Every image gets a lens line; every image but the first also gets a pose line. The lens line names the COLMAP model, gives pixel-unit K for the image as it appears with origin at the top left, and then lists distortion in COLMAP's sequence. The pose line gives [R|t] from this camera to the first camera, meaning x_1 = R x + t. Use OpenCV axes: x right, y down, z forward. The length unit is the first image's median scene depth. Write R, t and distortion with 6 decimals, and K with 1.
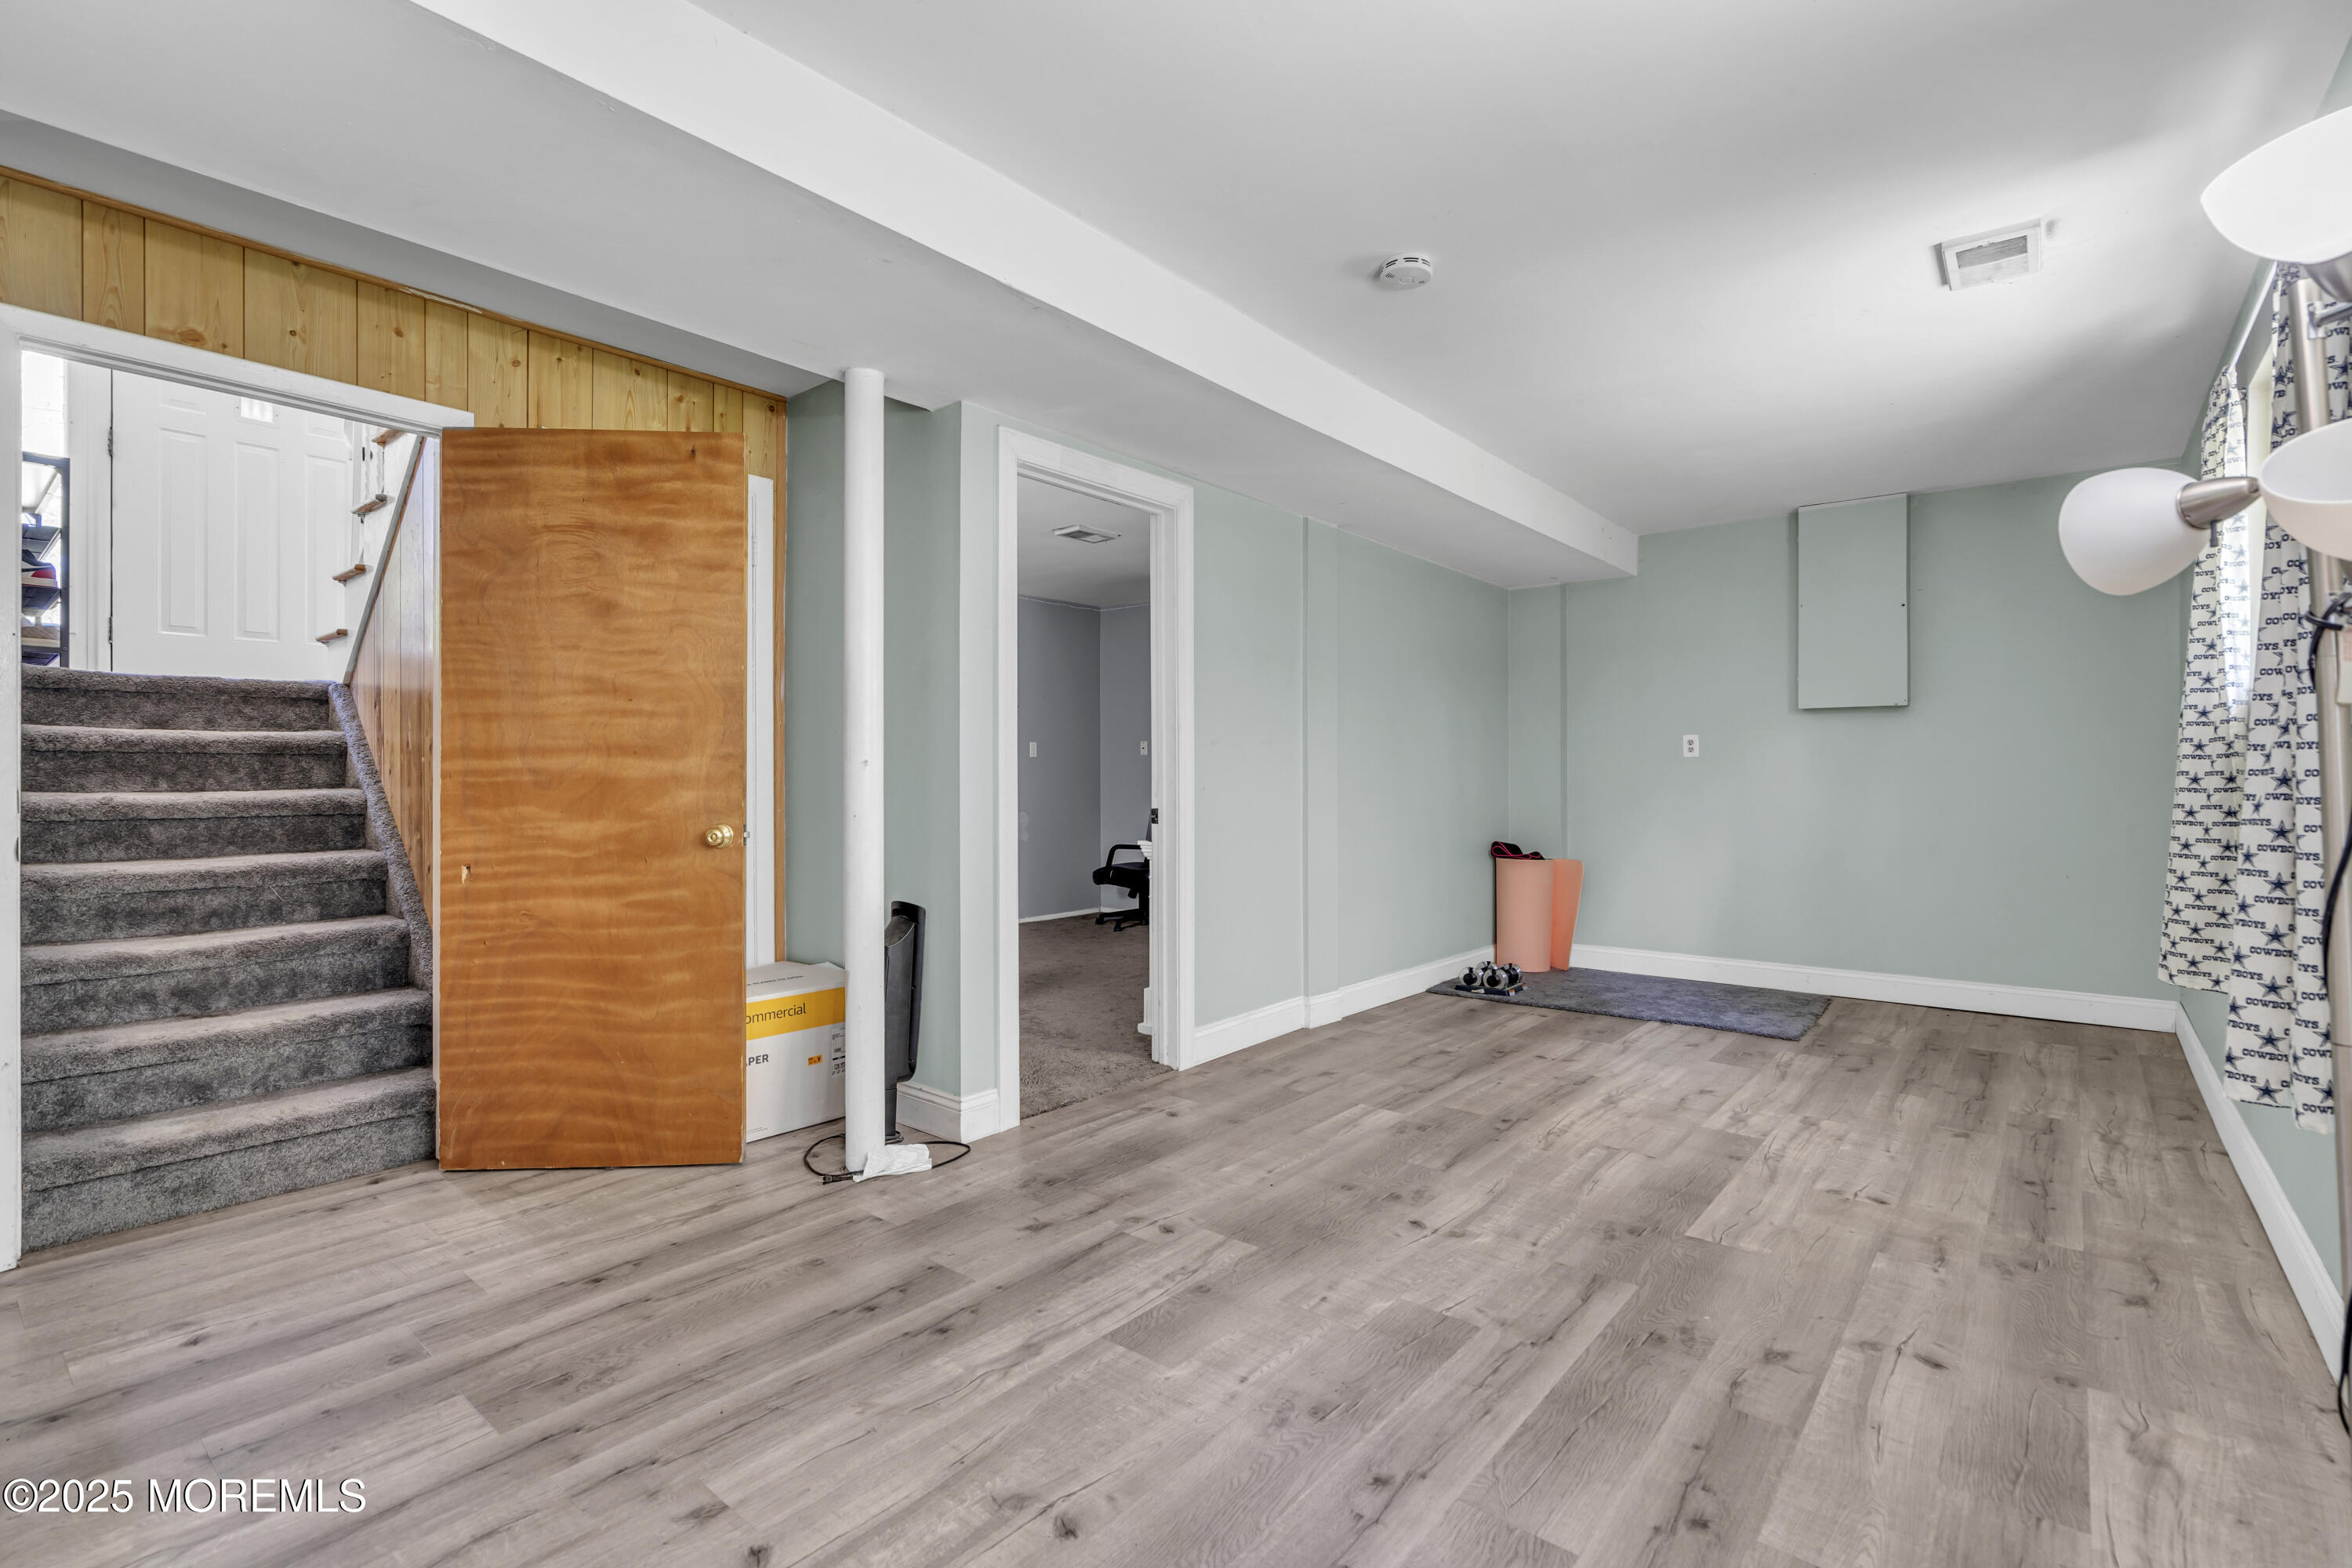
lens RADIAL K [[1069.1, 0, 1165.9], [0, 1069.1, 793.8], [0, 0, 1]] dist [-0.003115, 0.001813]
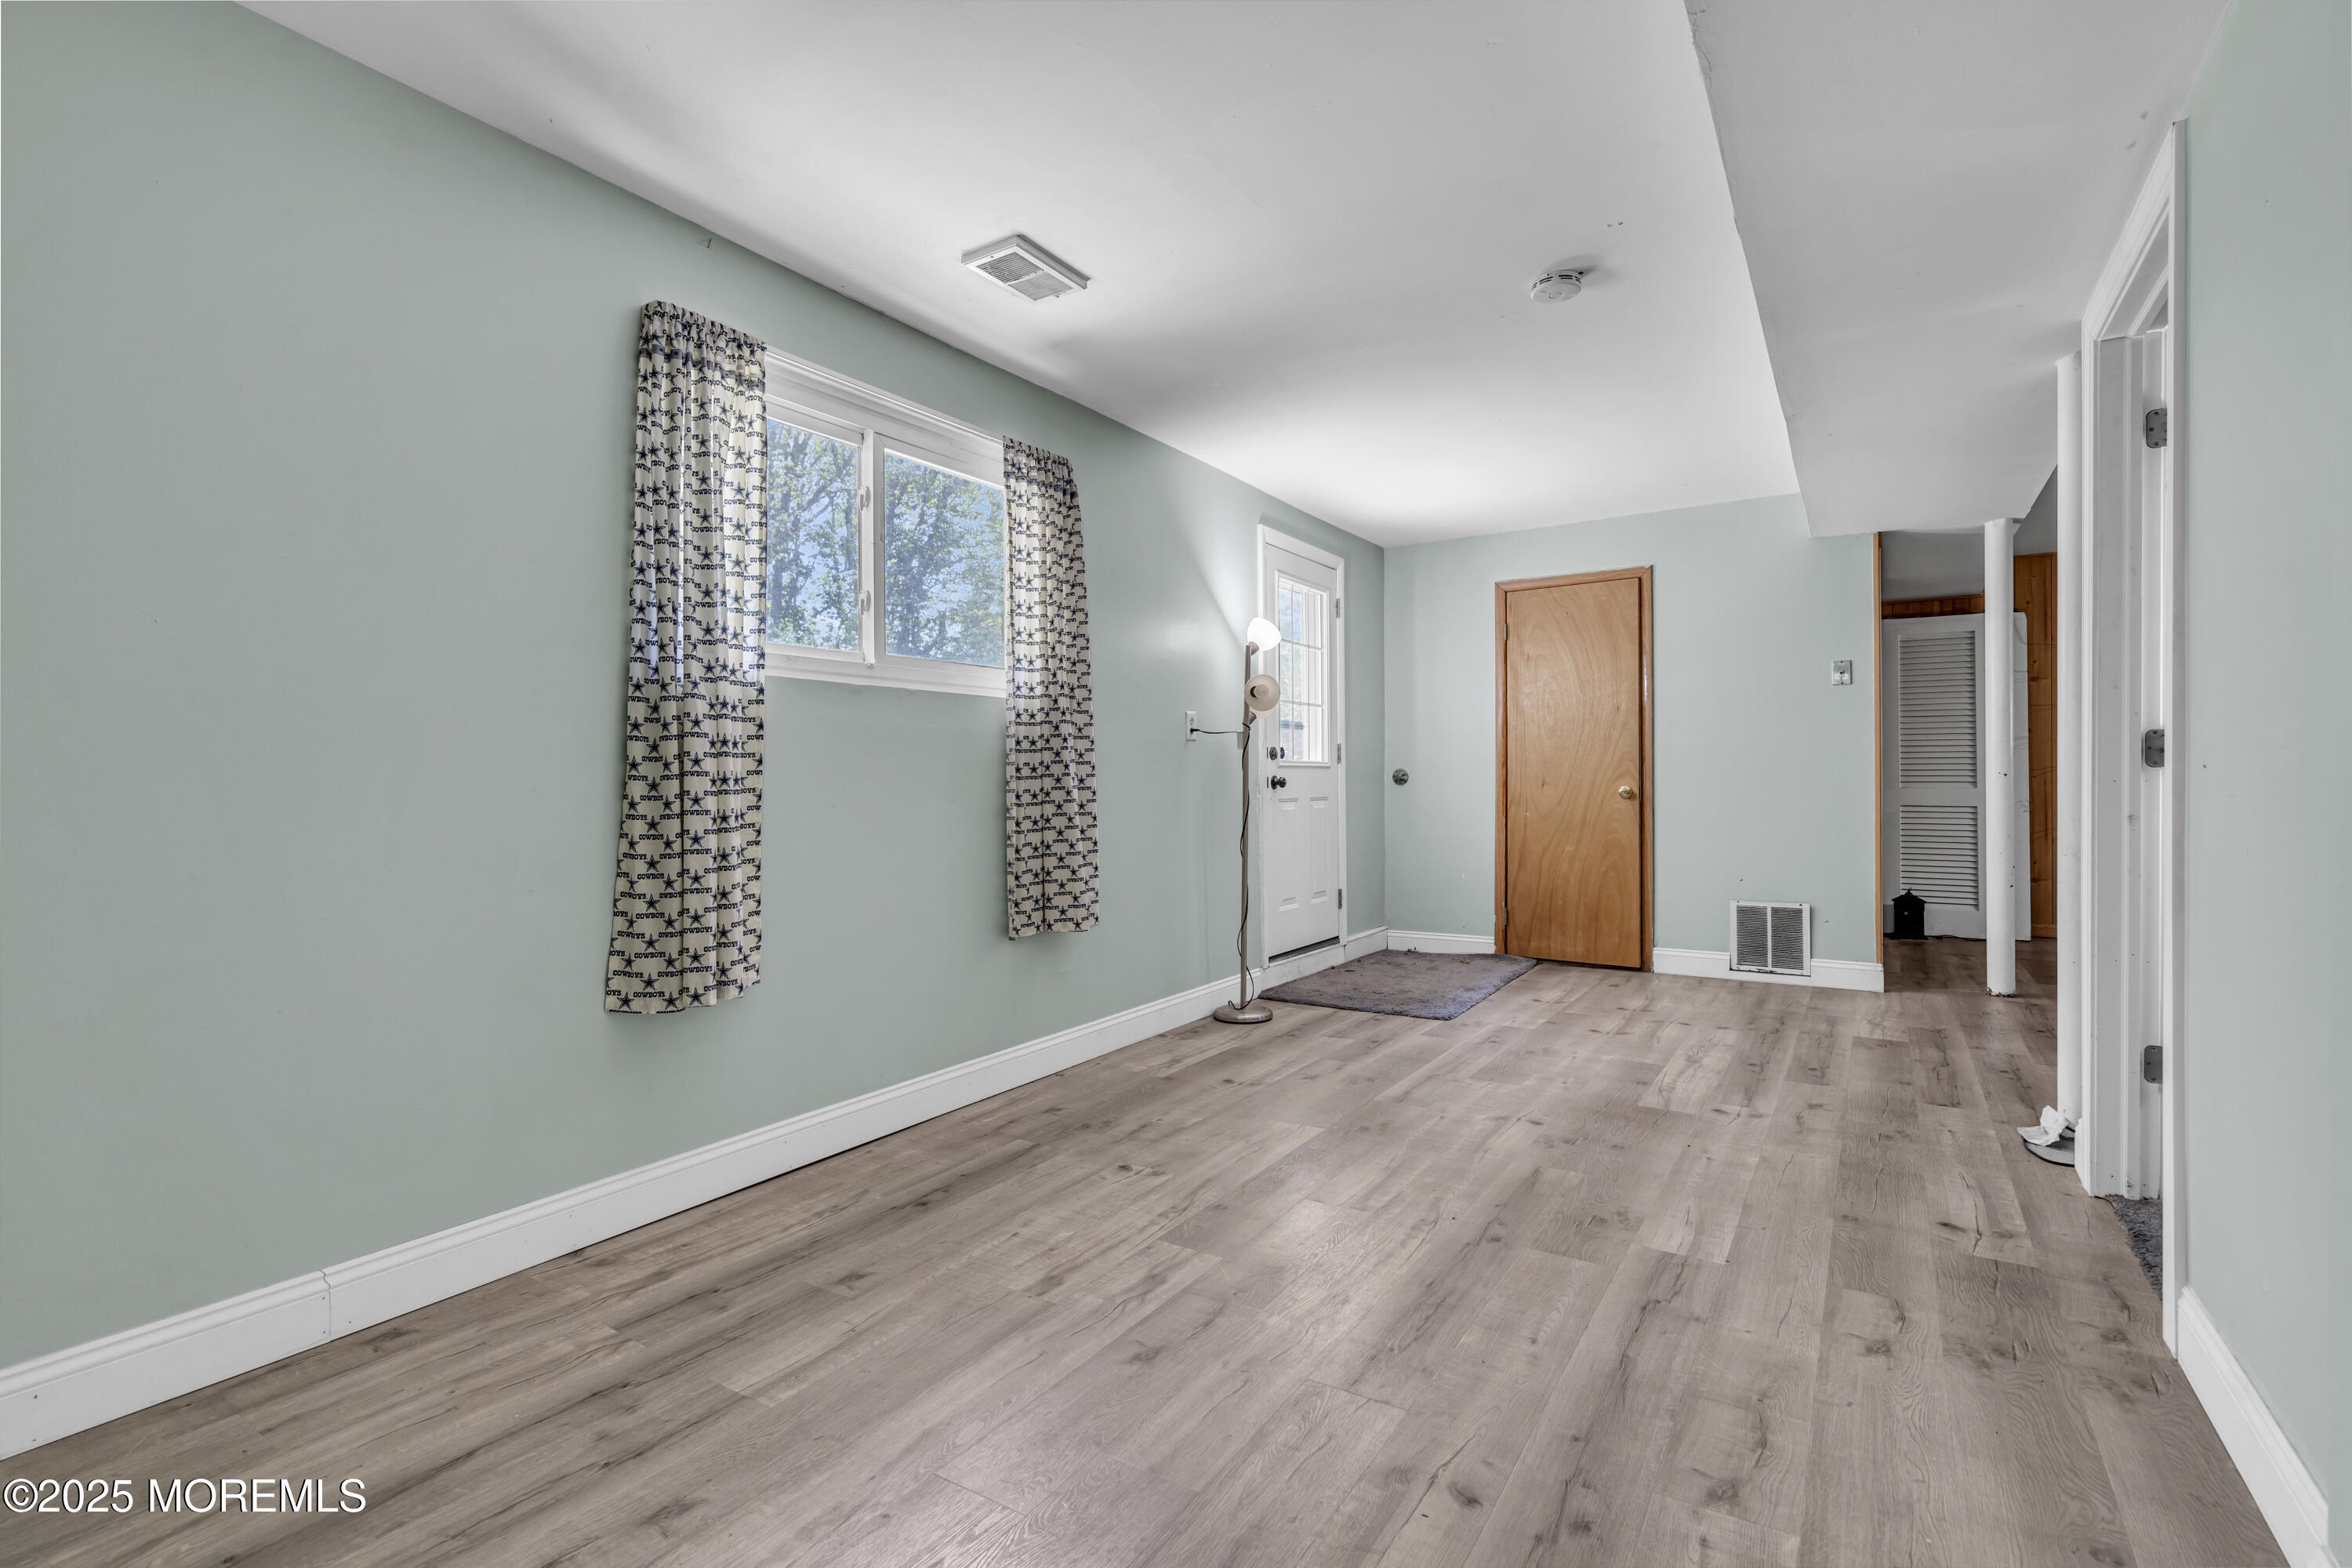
lens RADIAL K [[1069.1, 0, 1189.8], [0, 1069.1, 783.0], [0, 0, 1]] dist [-0.003115, 0.001813]
pose [[-0.991148, 0.006073, -0.132624, 0.738150], [0.003711, 0.999830, 0.018050, -0.008268], [0.132711, 0.017398, -0.991002, 2.019239]]
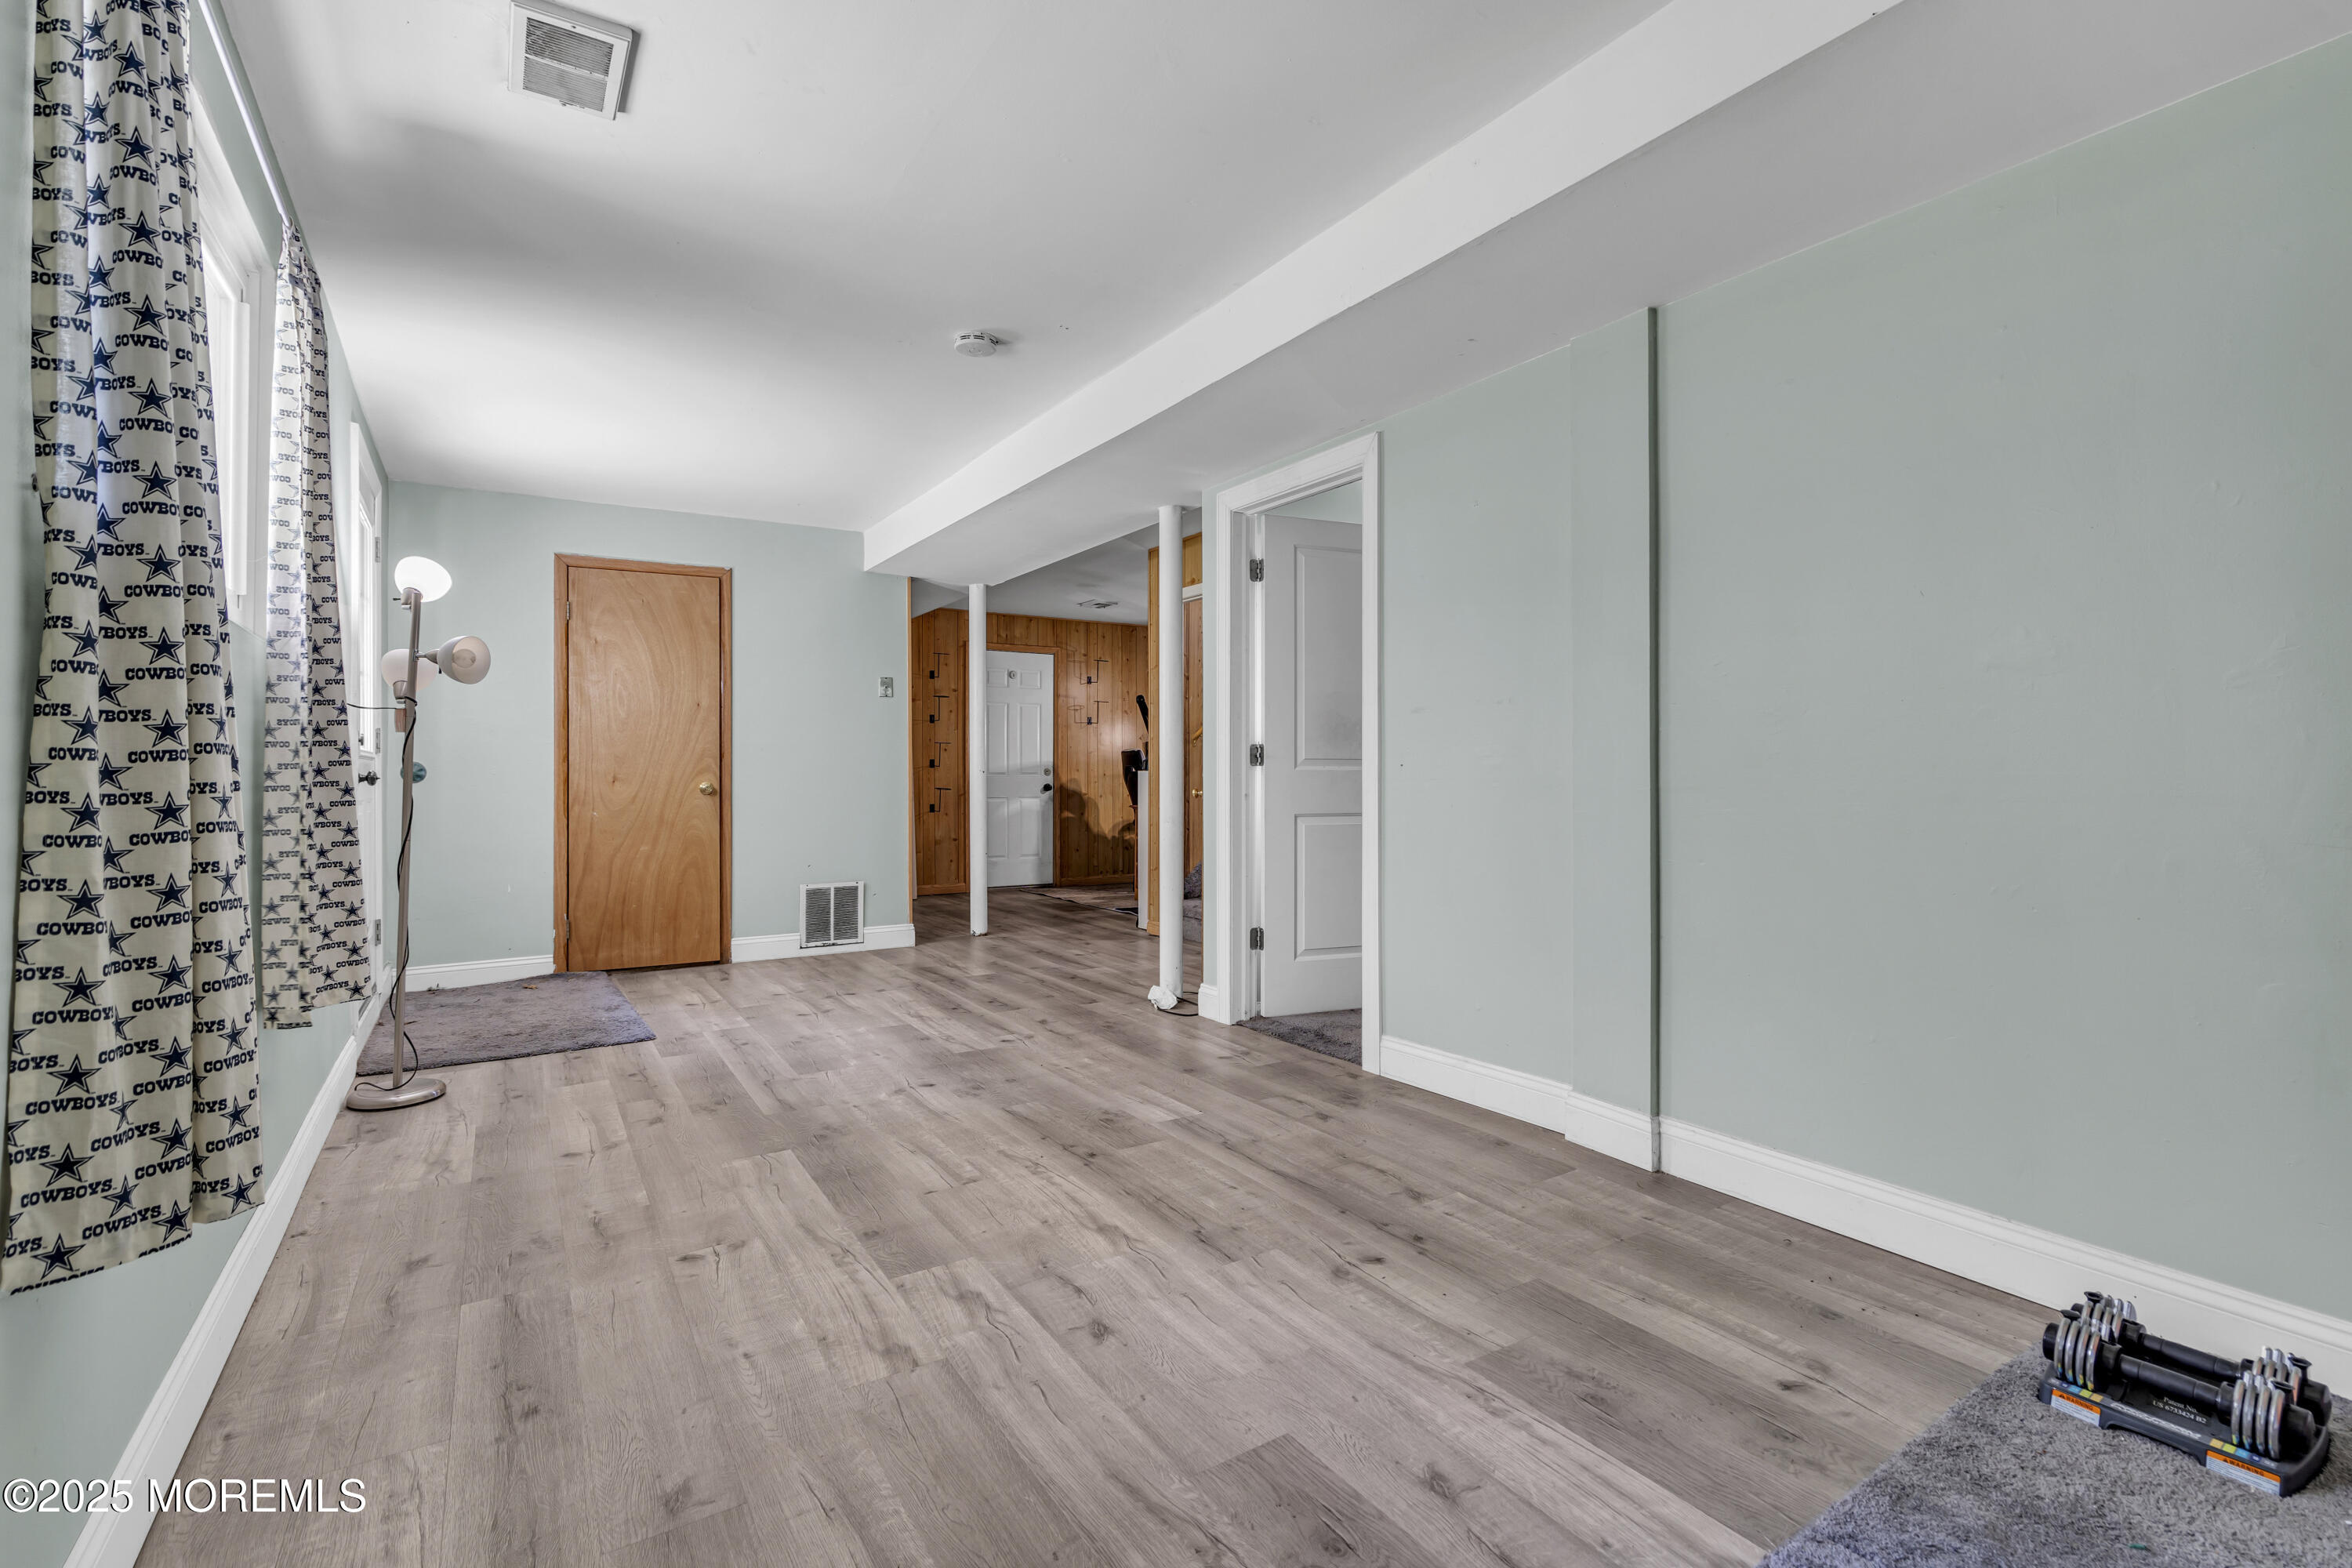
lens RADIAL K [[1069.1, 0, 1187.0], [0, 1069.1, 772.5], [0, 0, 1]] dist [-0.003115, 0.001813]
pose [[-0.295901, 0.000064, -0.955219, 1.334078], [-0.010379, 0.999941, 0.003282, 0.002051], [0.955162, 0.010886, -0.295883, 1.599306]]
